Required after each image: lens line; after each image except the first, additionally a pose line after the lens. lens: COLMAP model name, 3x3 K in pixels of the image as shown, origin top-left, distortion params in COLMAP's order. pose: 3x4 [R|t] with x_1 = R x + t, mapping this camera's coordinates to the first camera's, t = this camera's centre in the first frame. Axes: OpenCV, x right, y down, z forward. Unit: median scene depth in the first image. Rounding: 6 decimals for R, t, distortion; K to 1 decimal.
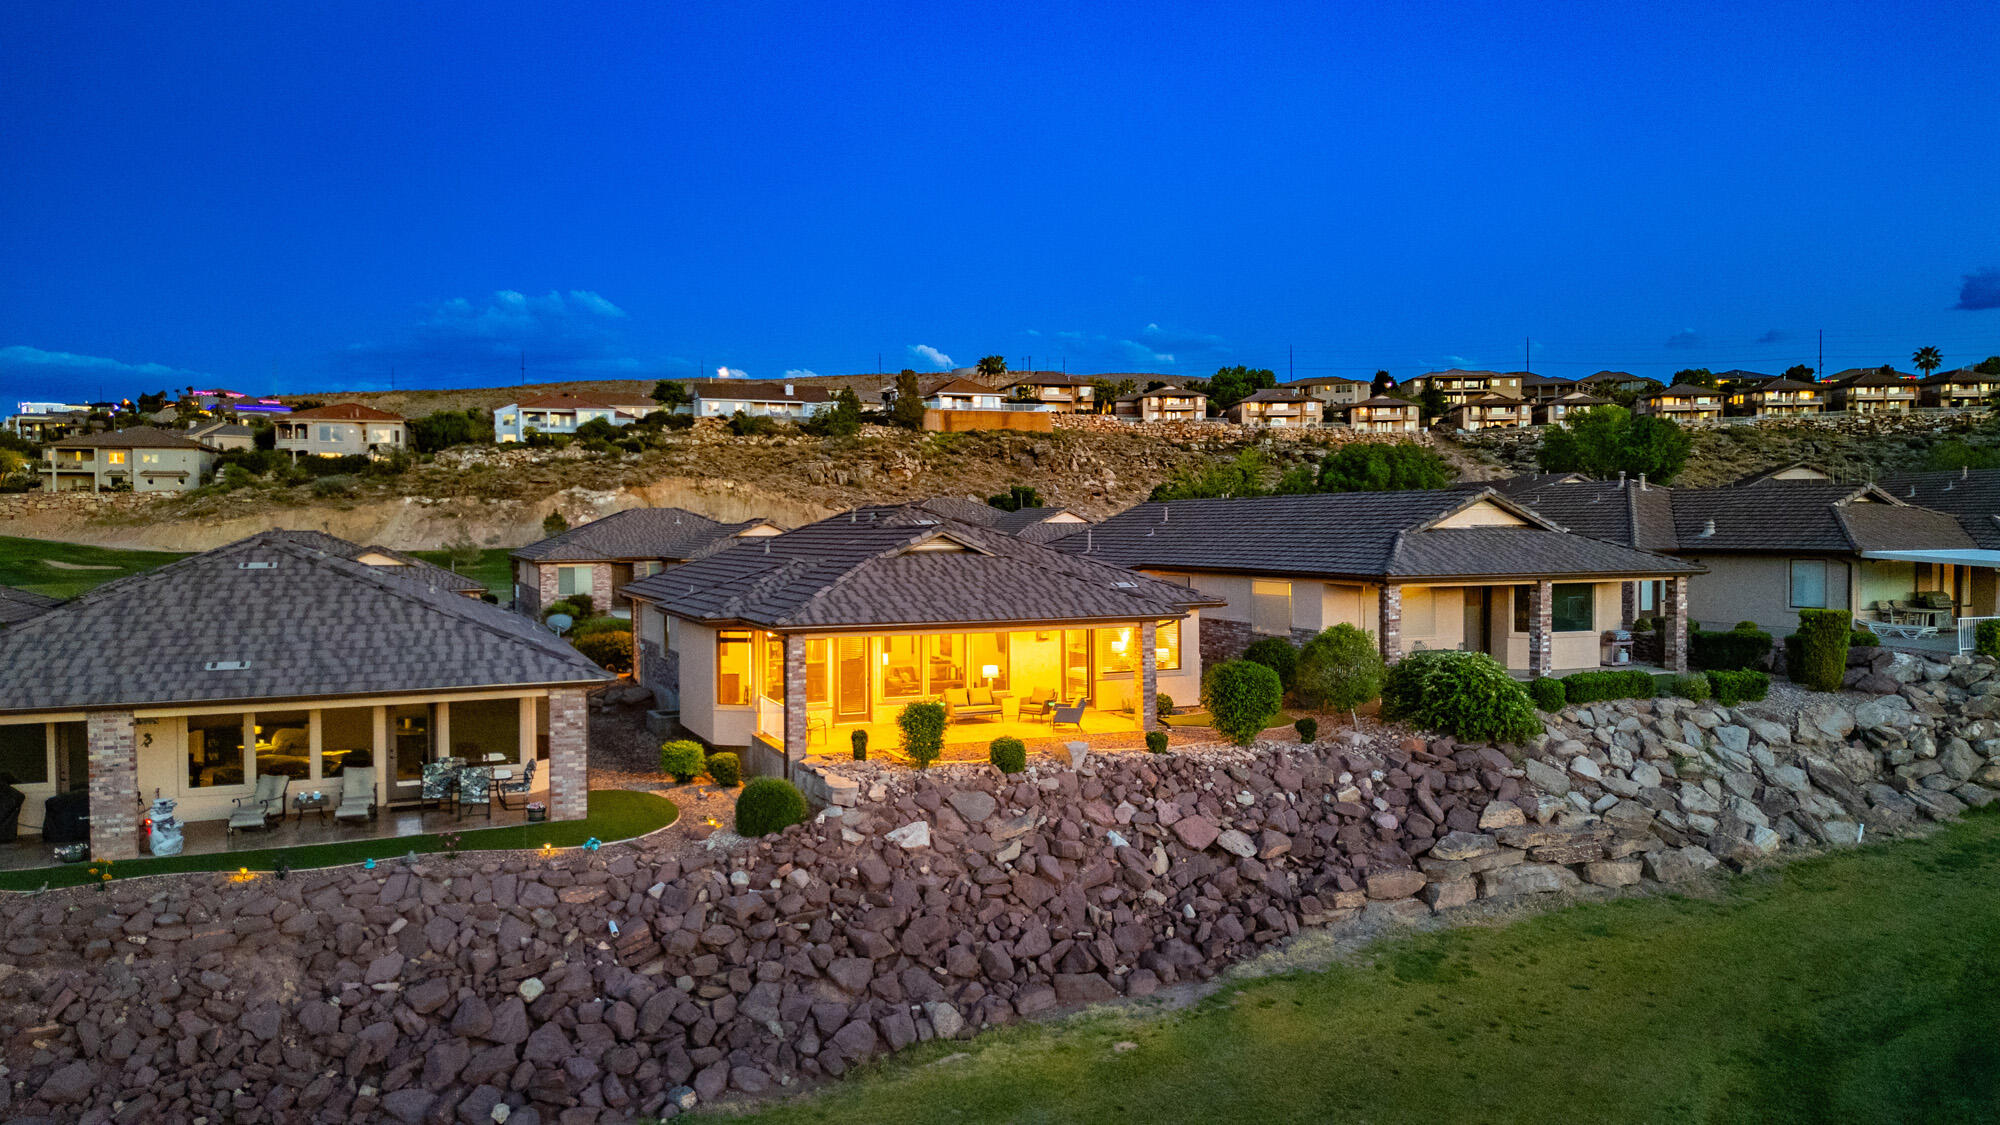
lens RADIAL K [[1441.2, 0, 1000.0], [0, 1441.2, 562.5], [0, 0, 1]] dist [0.089604, -0.111716]
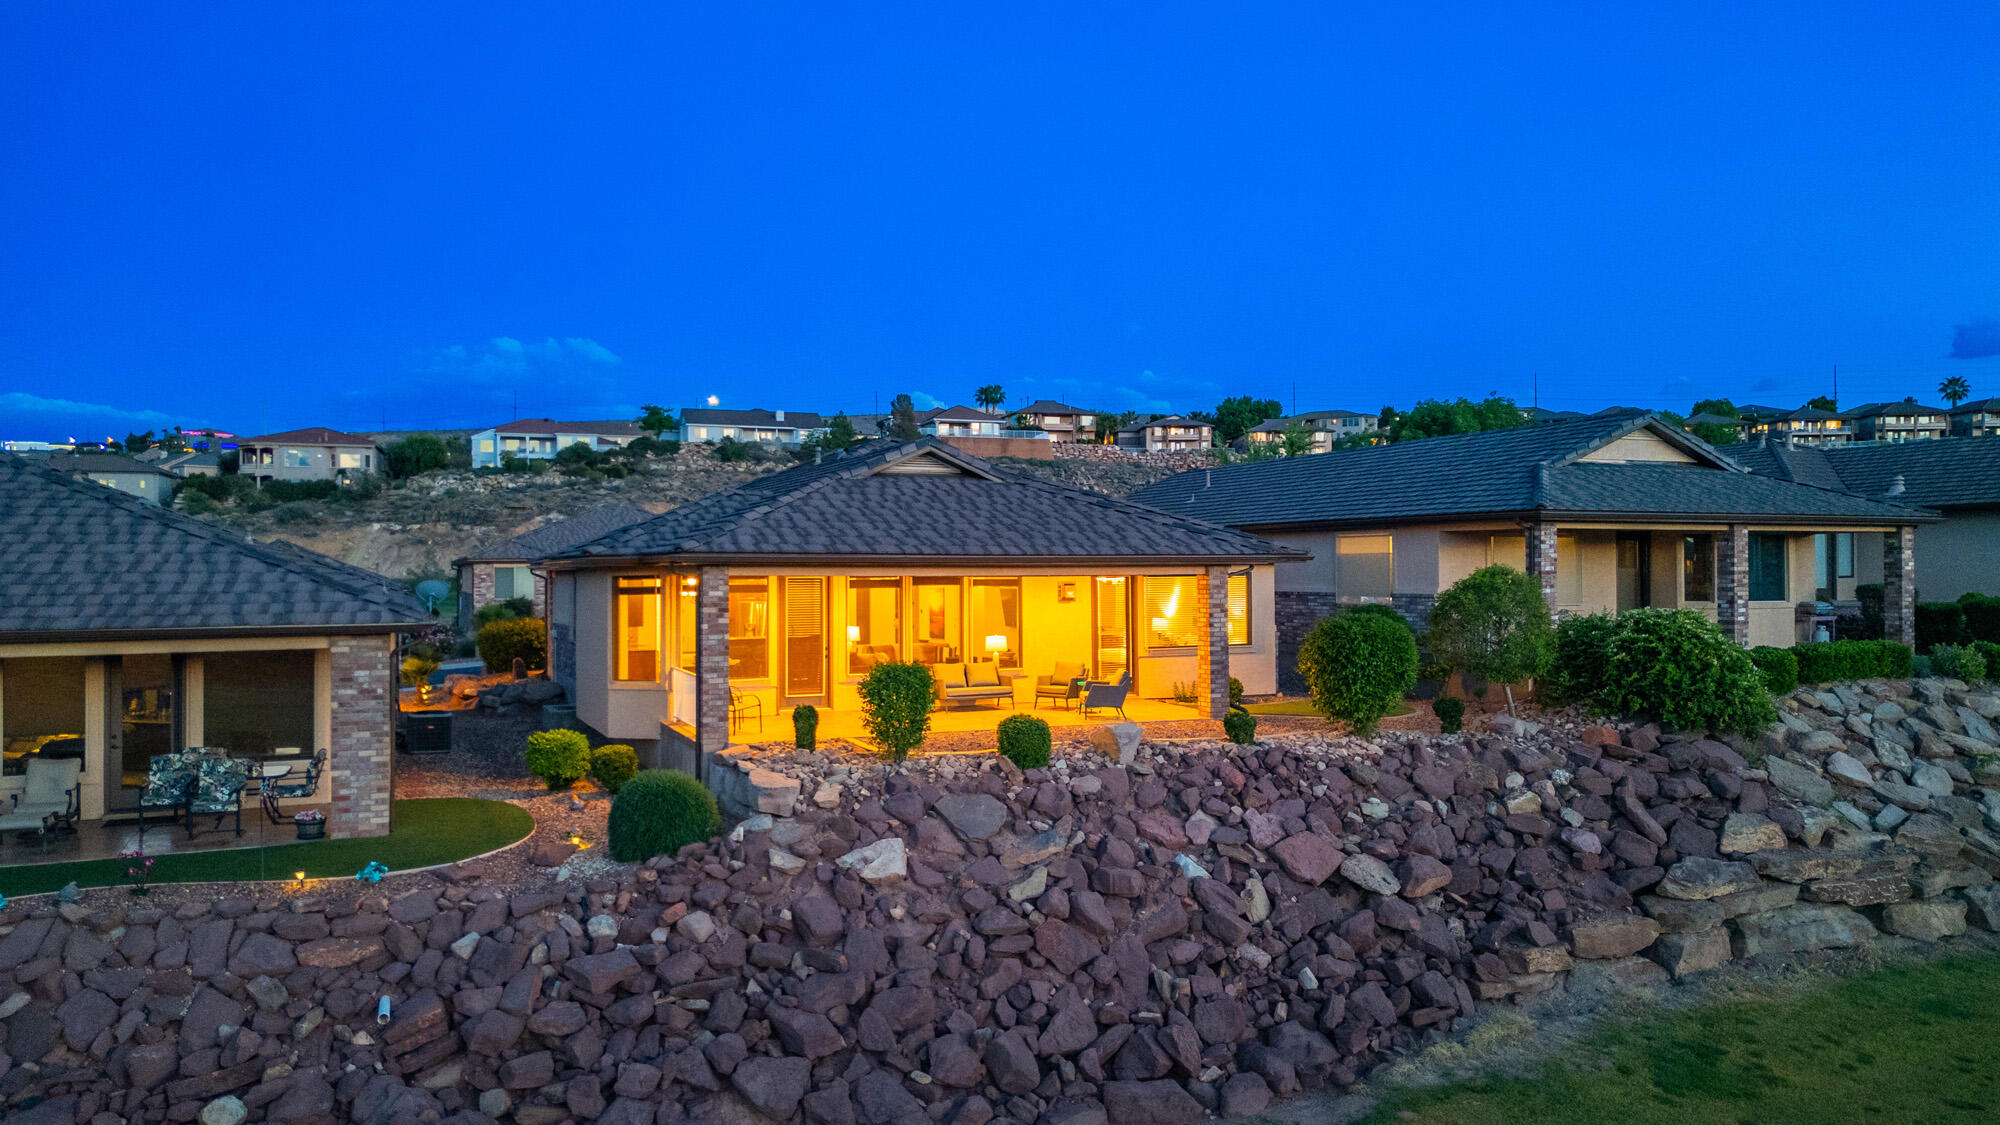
lens RADIAL K [[1424.1, 0, 1000.2], [0, 1424.1, 567.0], [0, 0, 1]] dist [0.076038, -0.077968]
pose [[0.999997, 0.000882, 0.002287, -0.007117], [-0.000807, 0.999473, -0.032442, 0.069075], [-0.002314, 0.032440, 0.999471, 0.312896]]
